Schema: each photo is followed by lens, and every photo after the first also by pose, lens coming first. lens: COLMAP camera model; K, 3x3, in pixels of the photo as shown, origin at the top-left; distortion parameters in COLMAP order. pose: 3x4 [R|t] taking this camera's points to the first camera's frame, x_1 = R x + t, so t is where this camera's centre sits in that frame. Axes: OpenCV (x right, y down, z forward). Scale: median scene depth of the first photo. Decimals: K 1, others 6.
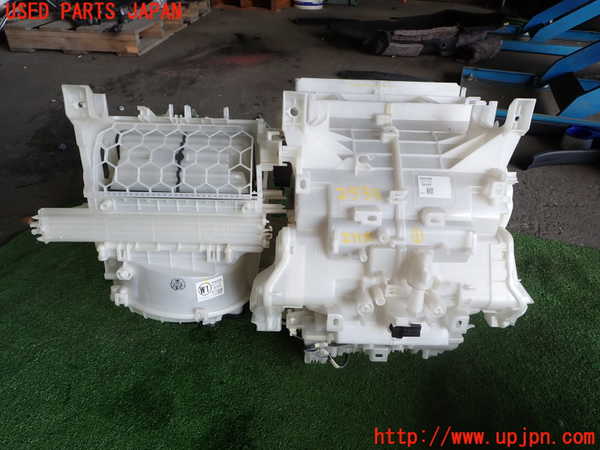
lens RADIAL K [[438.3, 0, 297.6], [0, 438.3, 225.6], [0, 0, 1]] dist [0.006761, -0.006816]
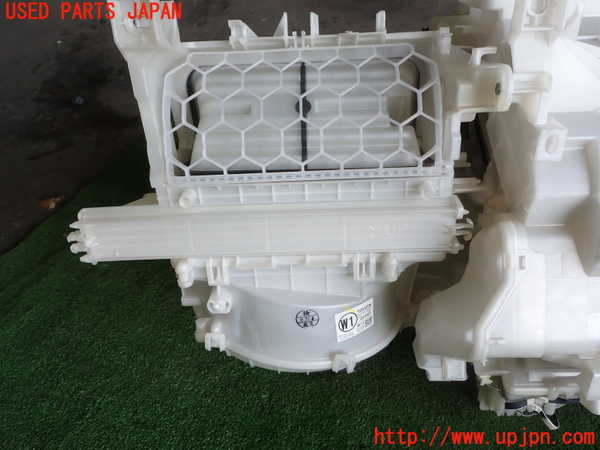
lens RADIAL K [[489.2, 0, 297.3], [0, 489.2, 223.9], [0, 0, 1]] dist [0.008183, -0.008672]
pose [[0.996207, -0.048946, -0.071951, -0.236397], [0.055995, 0.993464, 0.099469, -0.067567], [0.066612, -0.103120, 0.992436, 0.342233]]
